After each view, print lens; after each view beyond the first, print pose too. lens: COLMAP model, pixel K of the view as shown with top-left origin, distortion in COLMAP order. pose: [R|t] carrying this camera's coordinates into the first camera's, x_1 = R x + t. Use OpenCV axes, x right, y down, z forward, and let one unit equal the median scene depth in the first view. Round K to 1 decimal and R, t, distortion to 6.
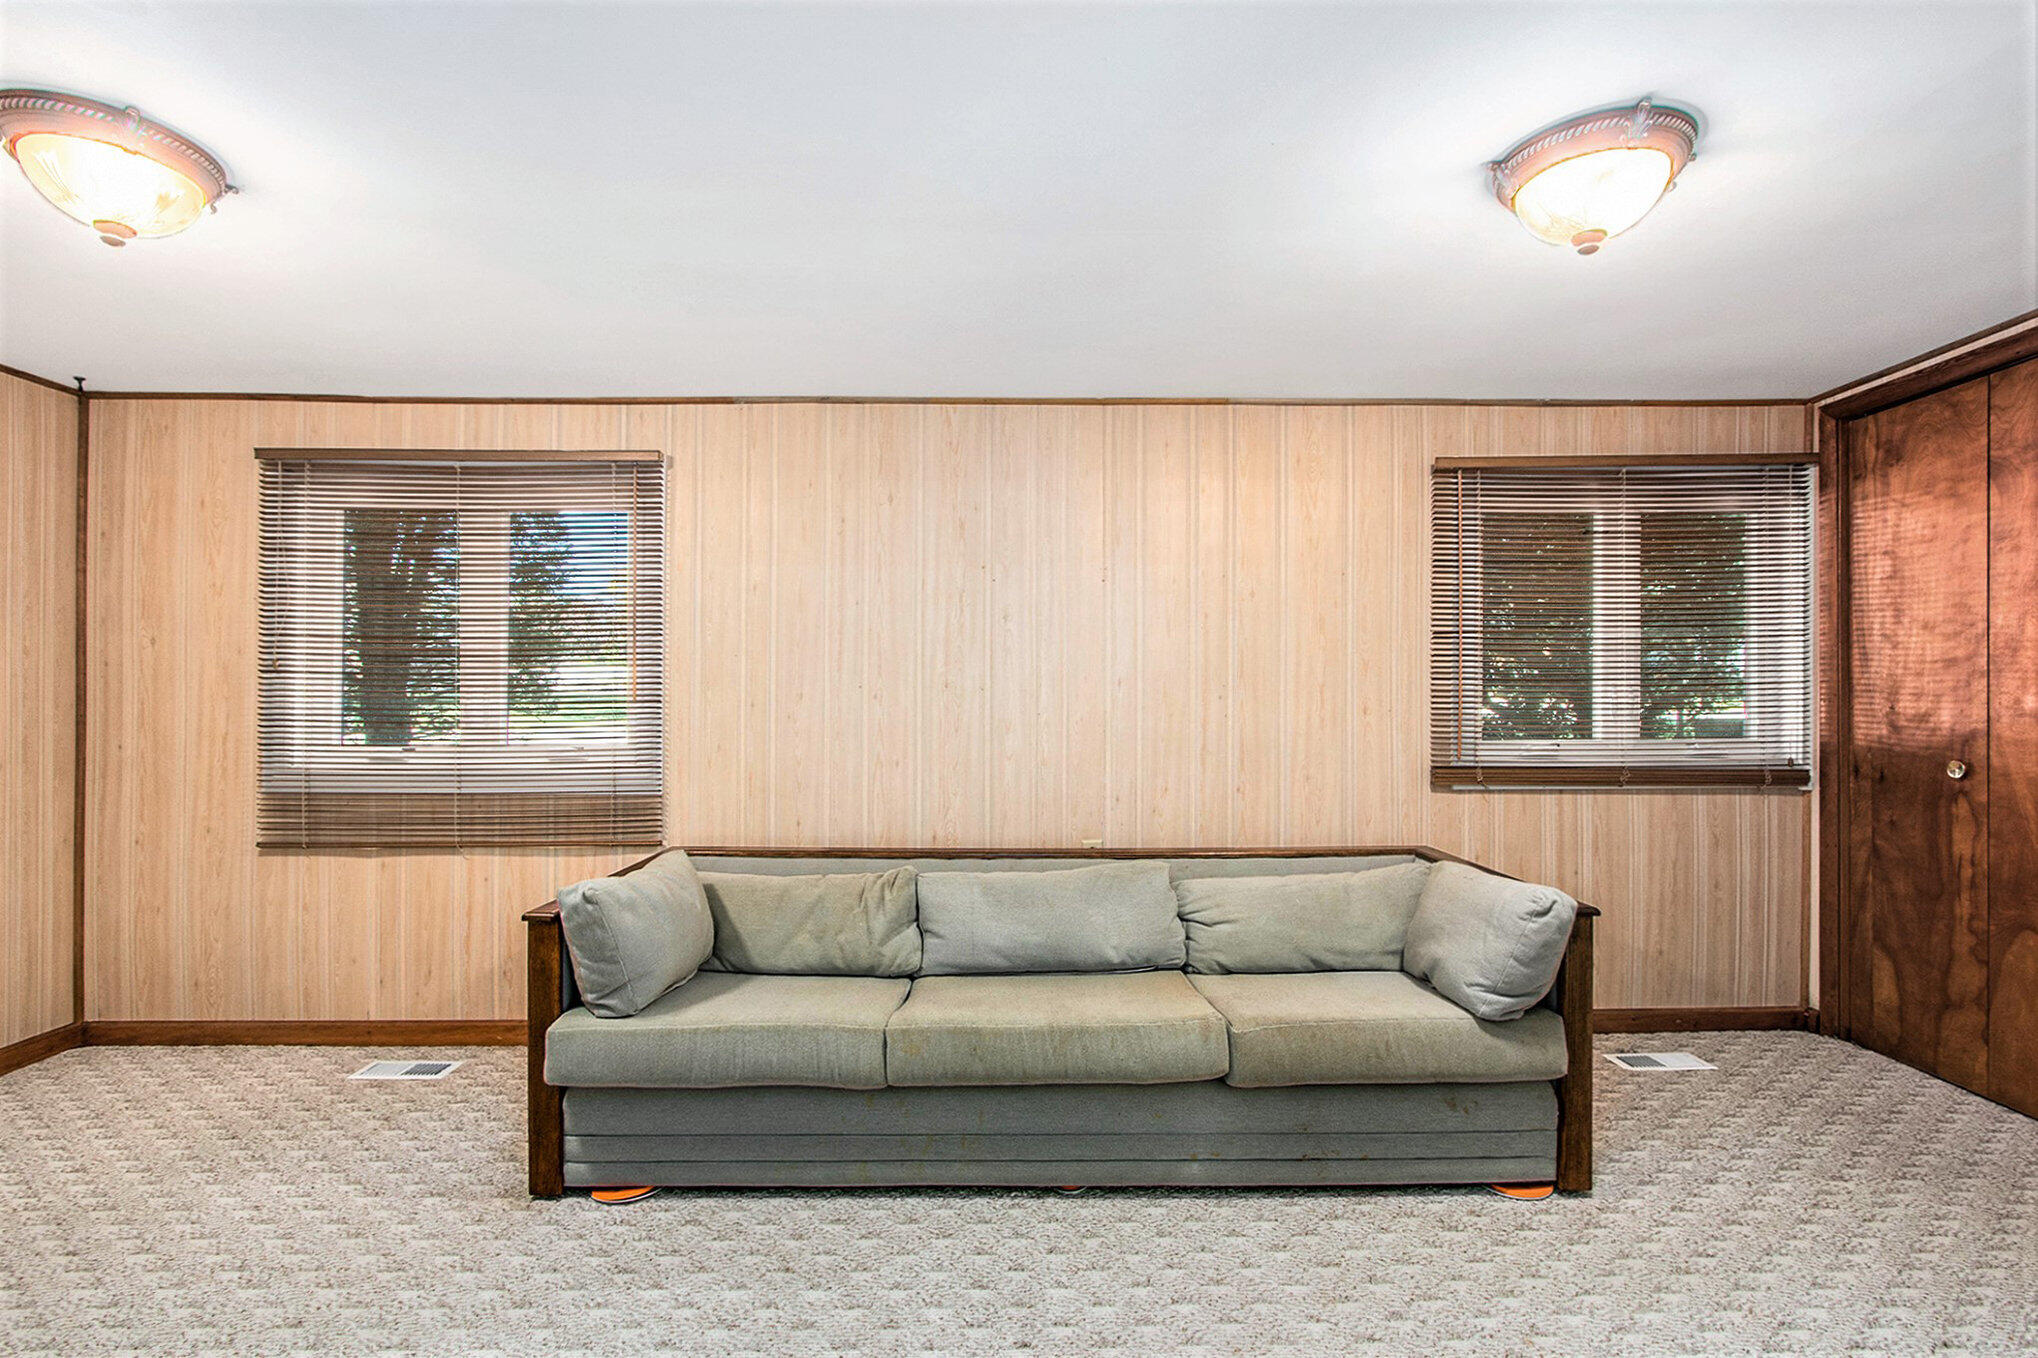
lens RADIAL K [[951.8, 0, 1020.3], [0, 951.8, 676.8], [0, 0, 1]] dist [-0.021983, 0.002756]
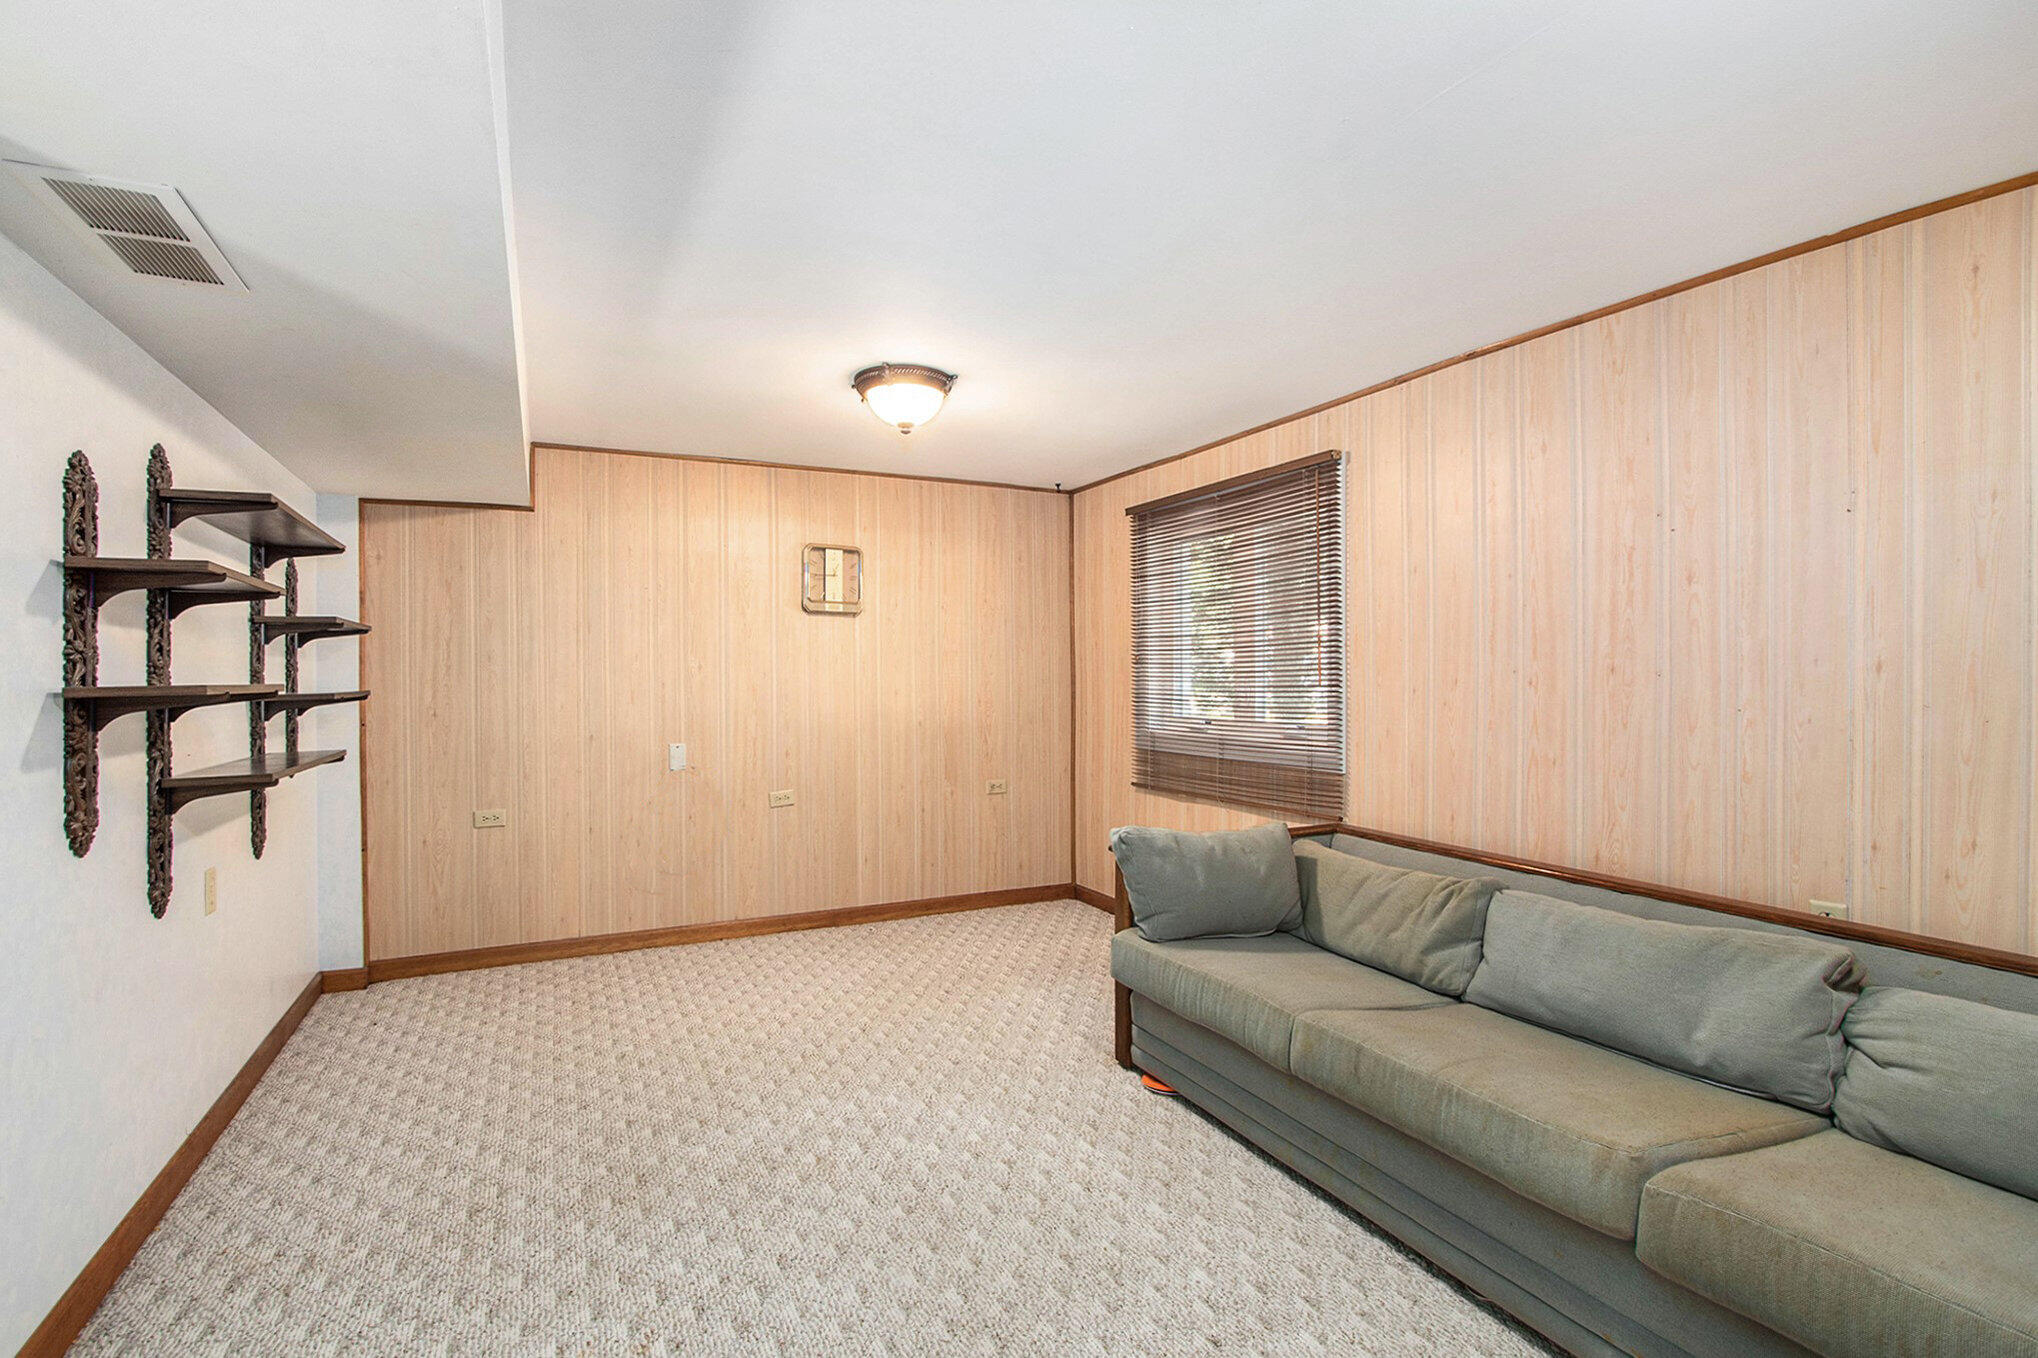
lens RADIAL K [[951.8, 0, 1016.7], [0, 951.8, 682.0], [0, 0, 1]] dist [-0.021983, 0.002756]
pose [[0.430925, 0.004609, -0.902376, 0.434559], [0.013254, 0.999847, 0.011437, 0.004017], [0.902290, -0.016888, 0.430798, 0.219627]]
